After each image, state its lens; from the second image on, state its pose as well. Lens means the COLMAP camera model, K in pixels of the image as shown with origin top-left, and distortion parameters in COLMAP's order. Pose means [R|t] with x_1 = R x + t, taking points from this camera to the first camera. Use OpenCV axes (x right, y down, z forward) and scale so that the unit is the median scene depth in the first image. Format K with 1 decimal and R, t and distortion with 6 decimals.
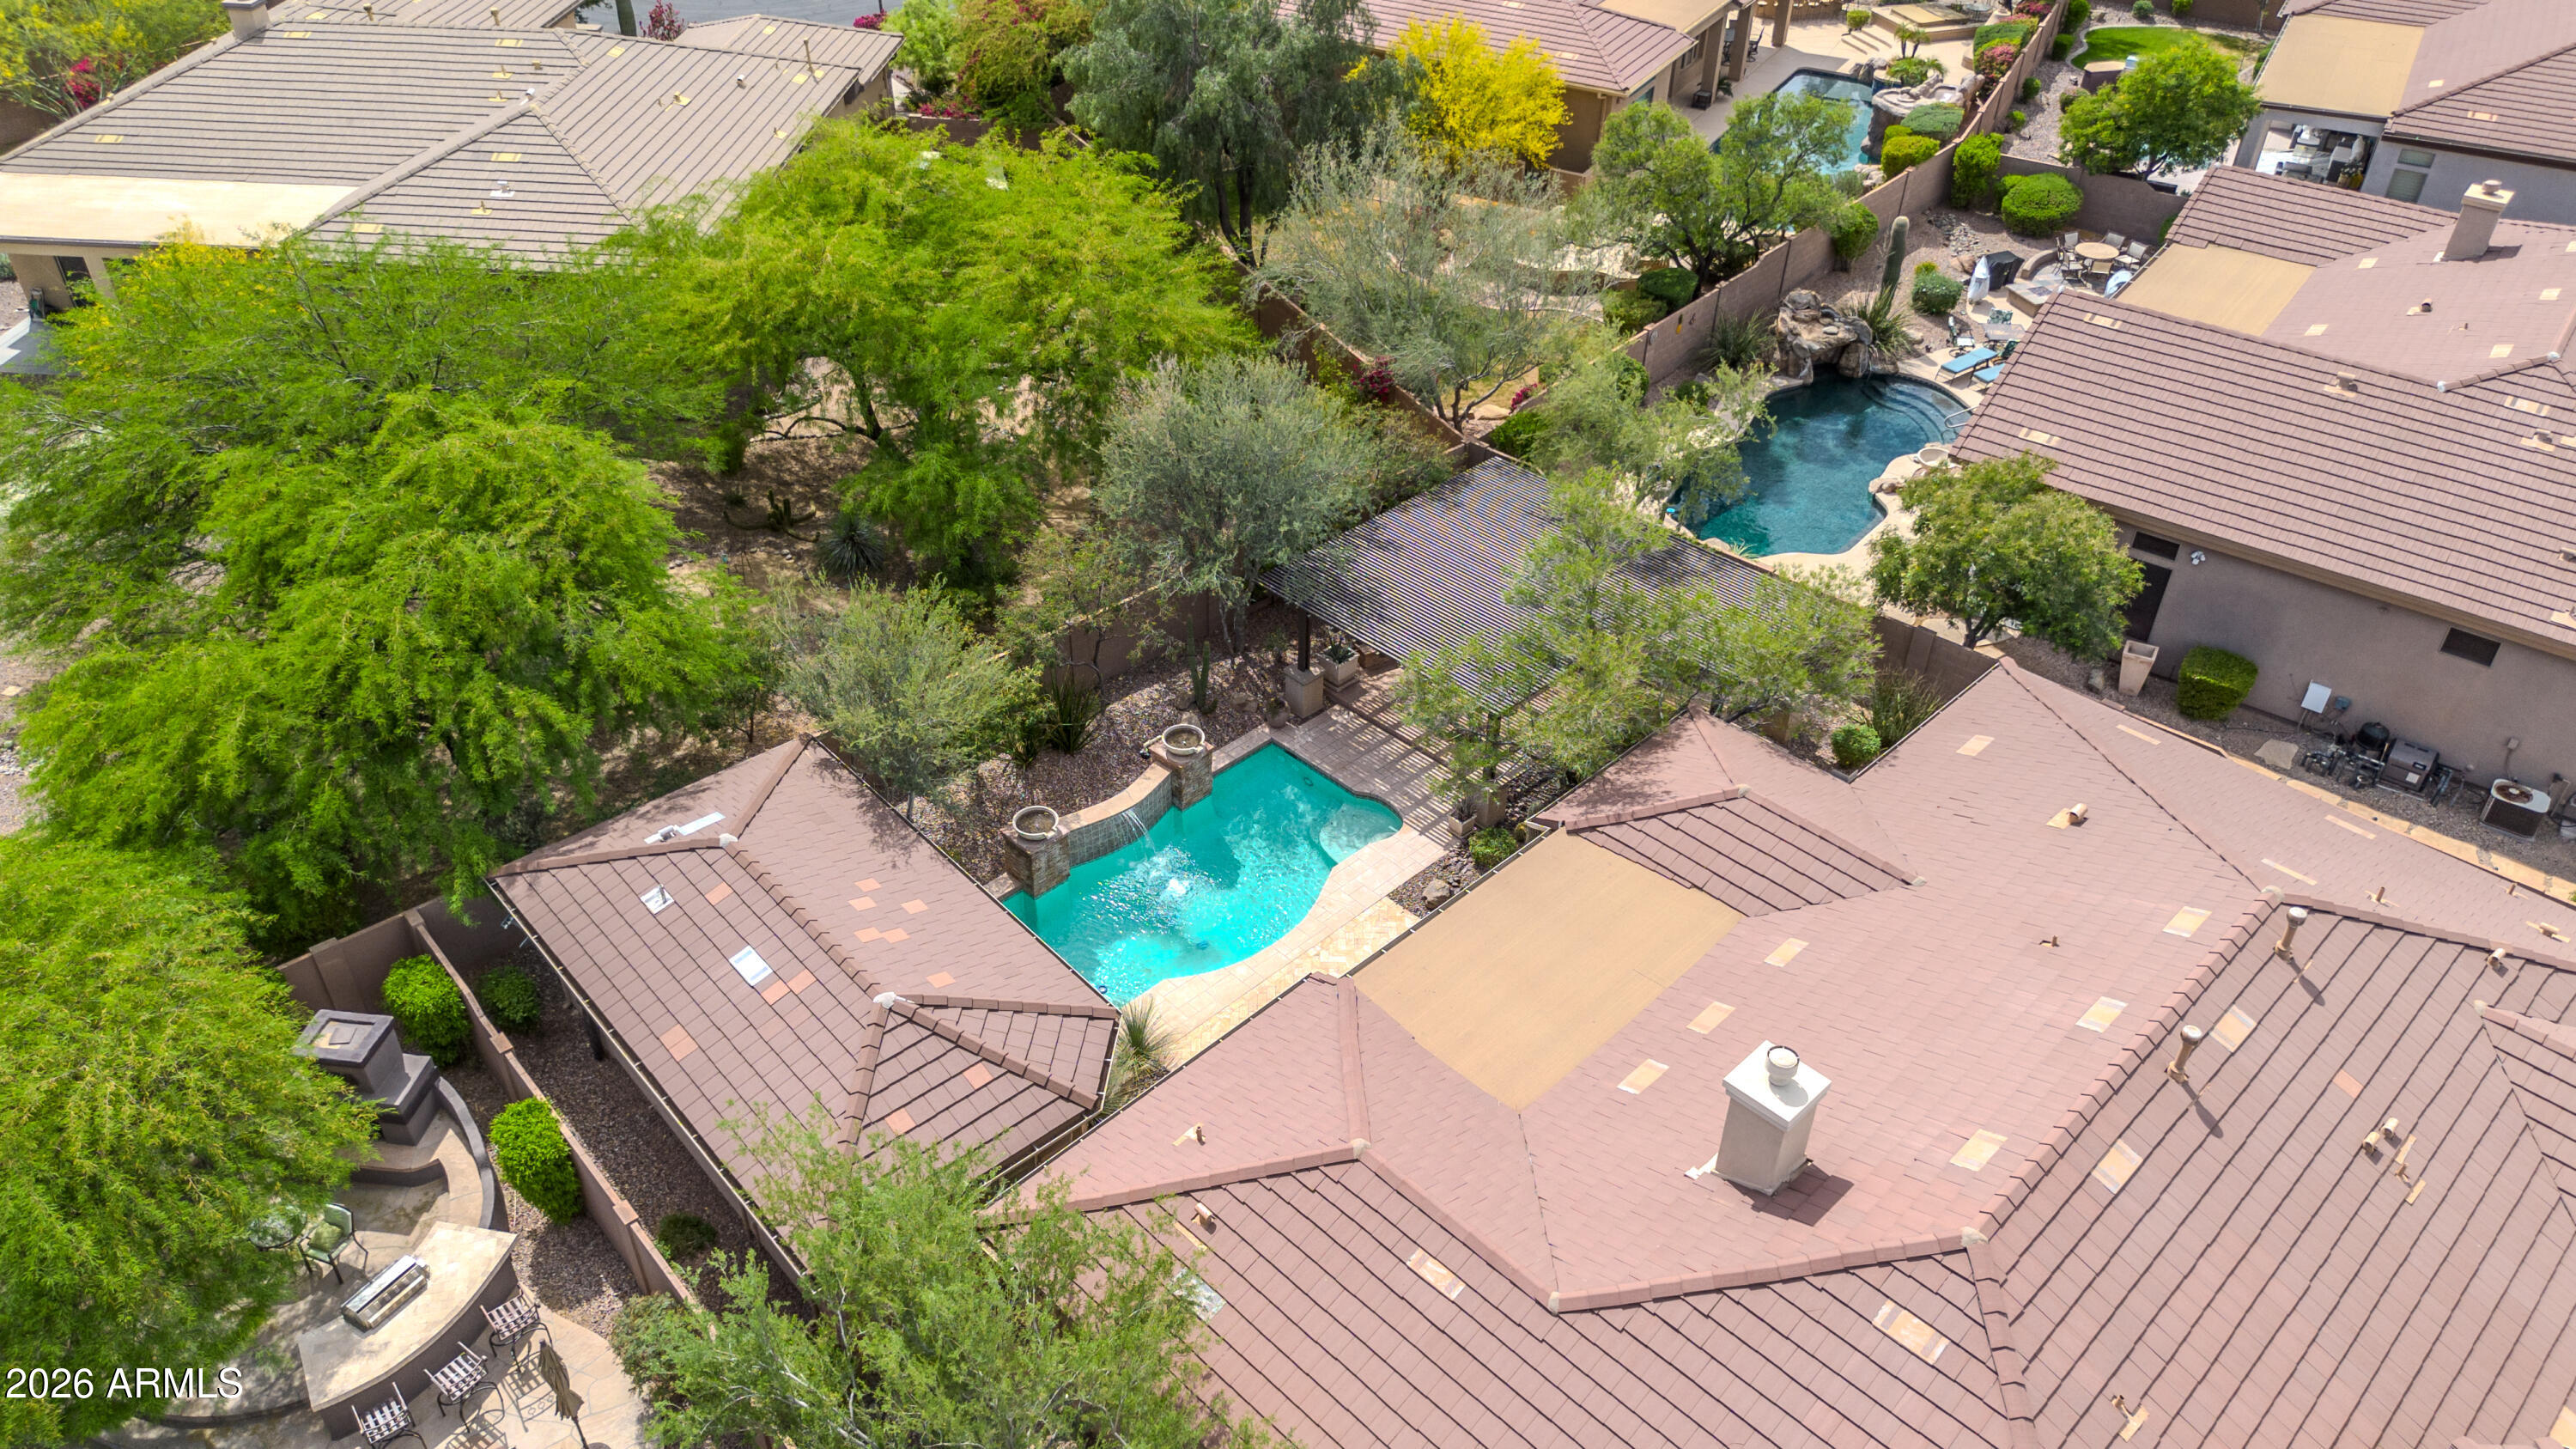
lens RADIAL K [[1830.7, 0, 1288.0], [0, 1830.7, 724.5], [0, 0, 1]] dist [0.070628, -0.072720]
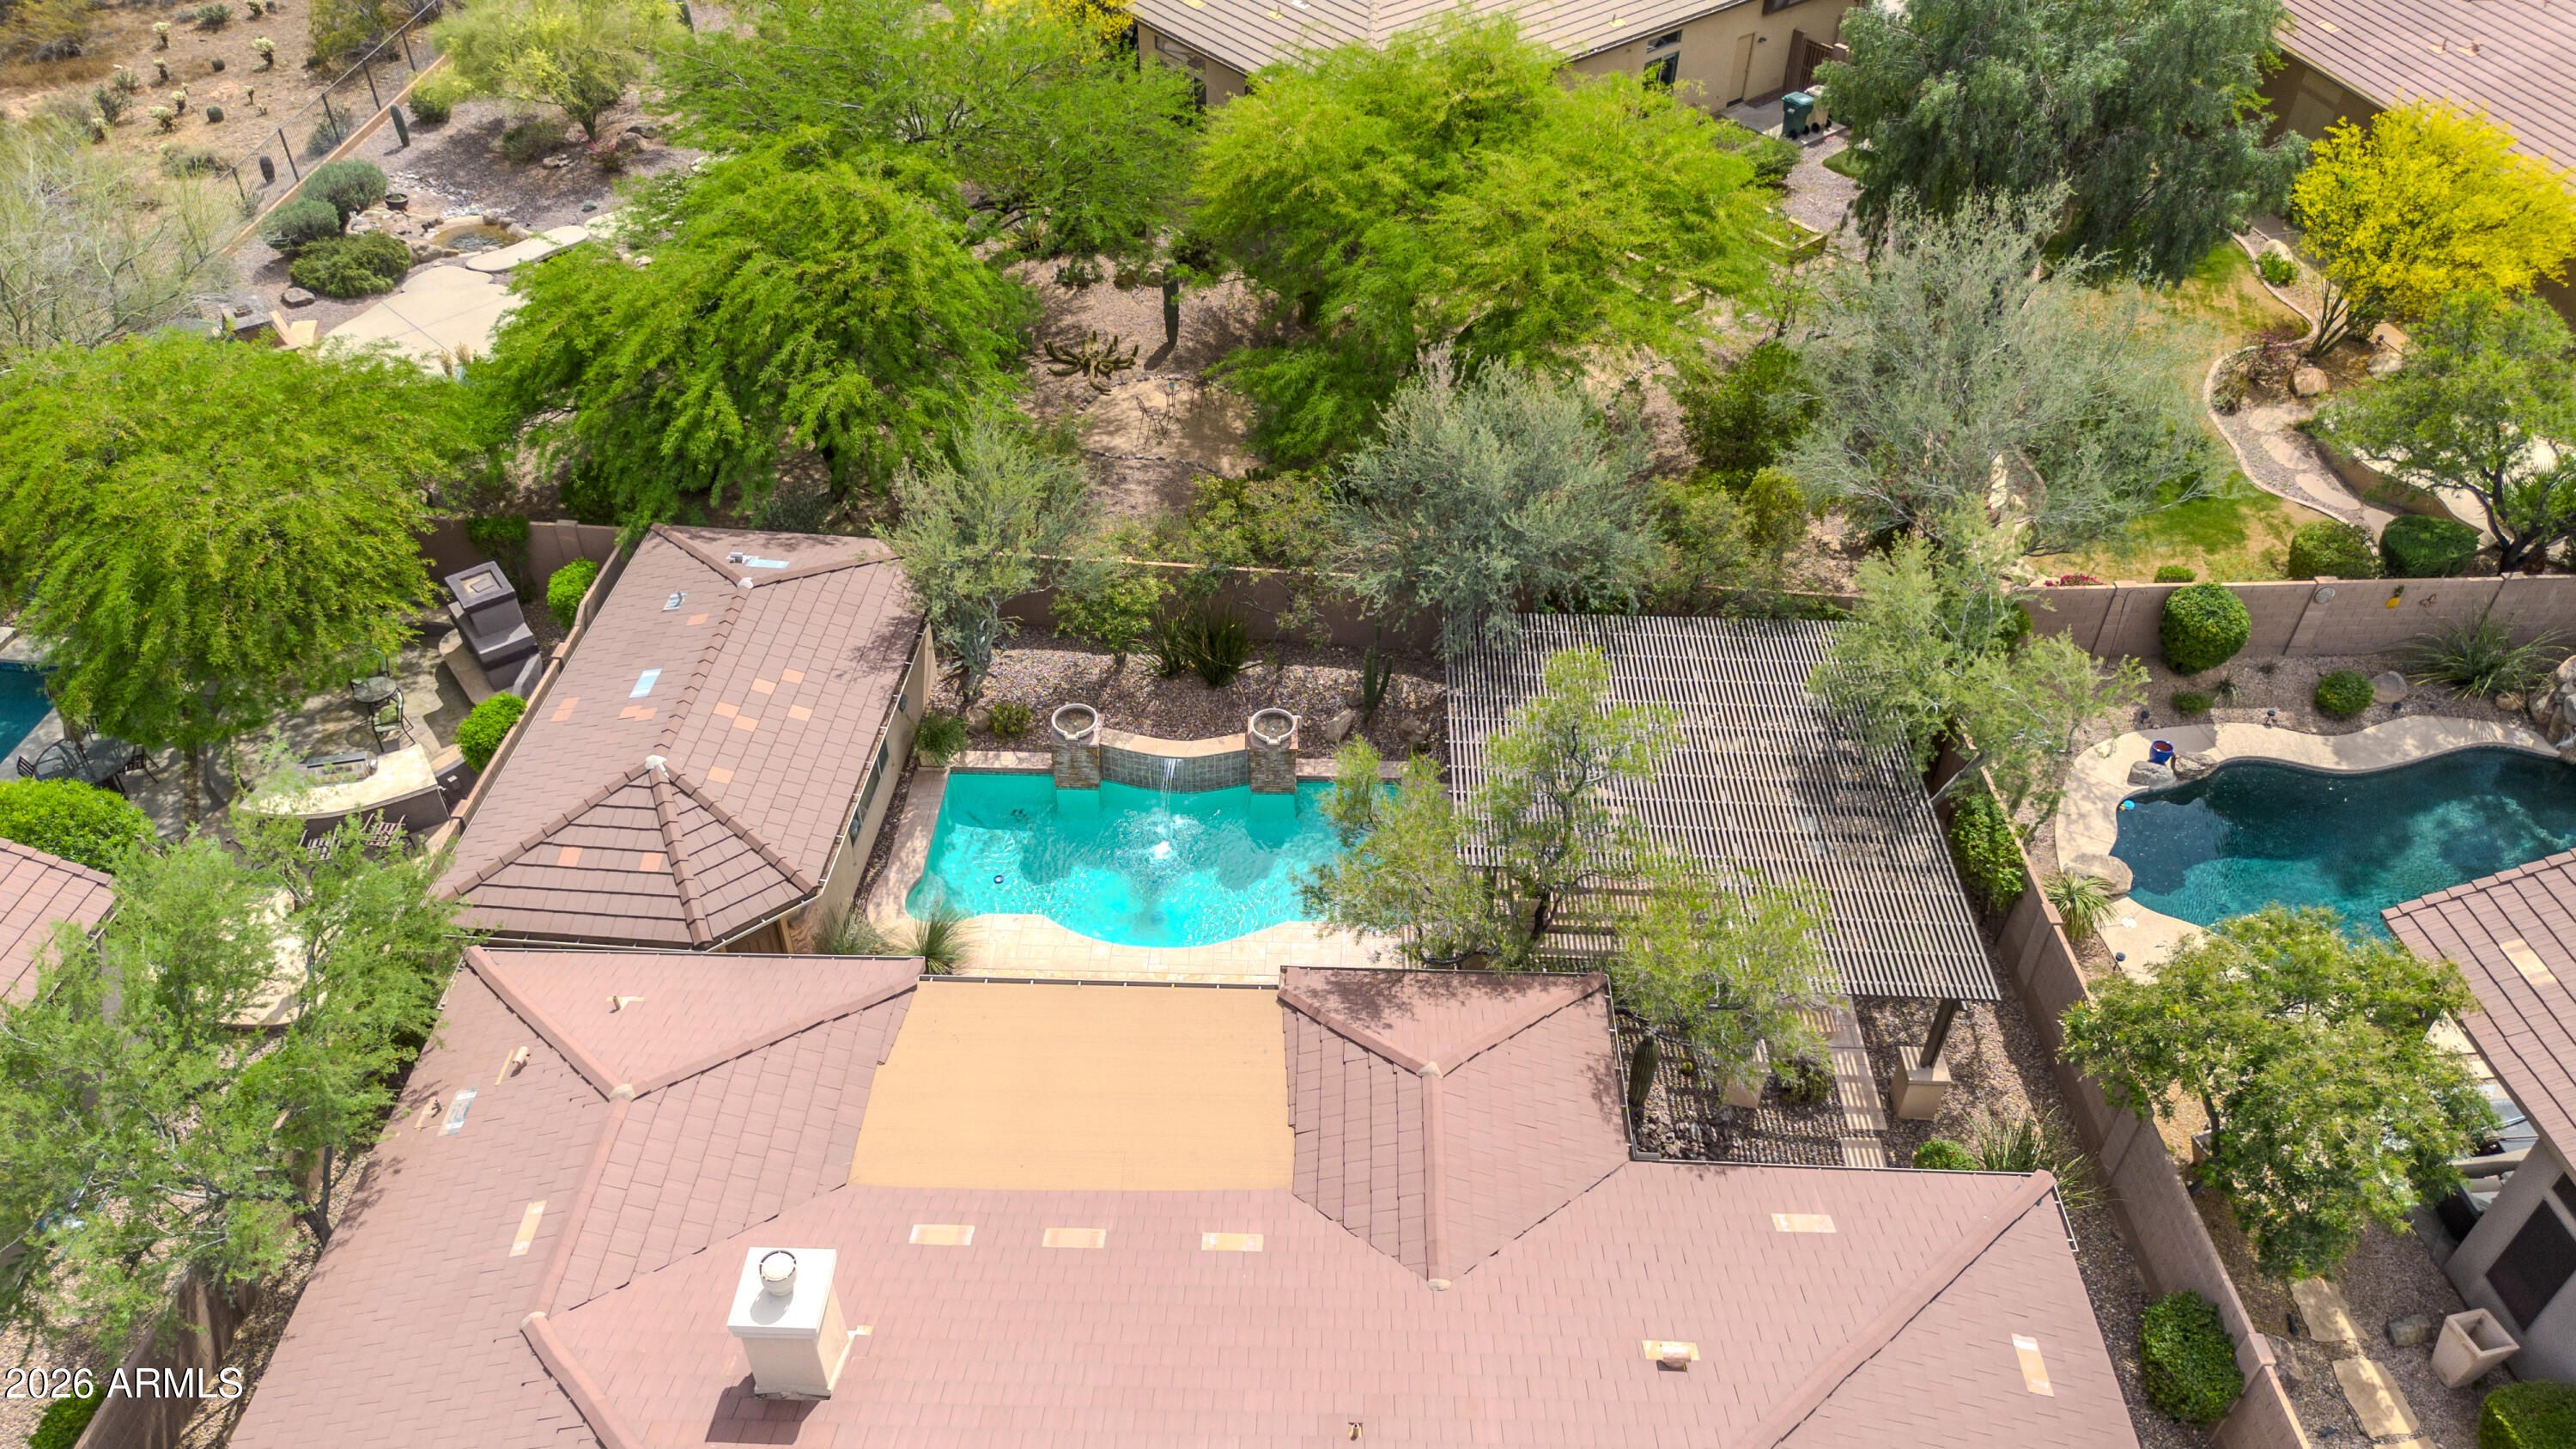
lens RADIAL K [[1830.7, 0, 1288.0], [0, 1830.7, 724.5], [0, 0, 1]] dist [0.070628, -0.072720]
pose [[0.693040, 0.473292, -0.543774, 0.470181], [-0.434443, 0.876144, 0.208883, -0.196553], [0.575287, 0.091474, 0.812821, 0.242632]]
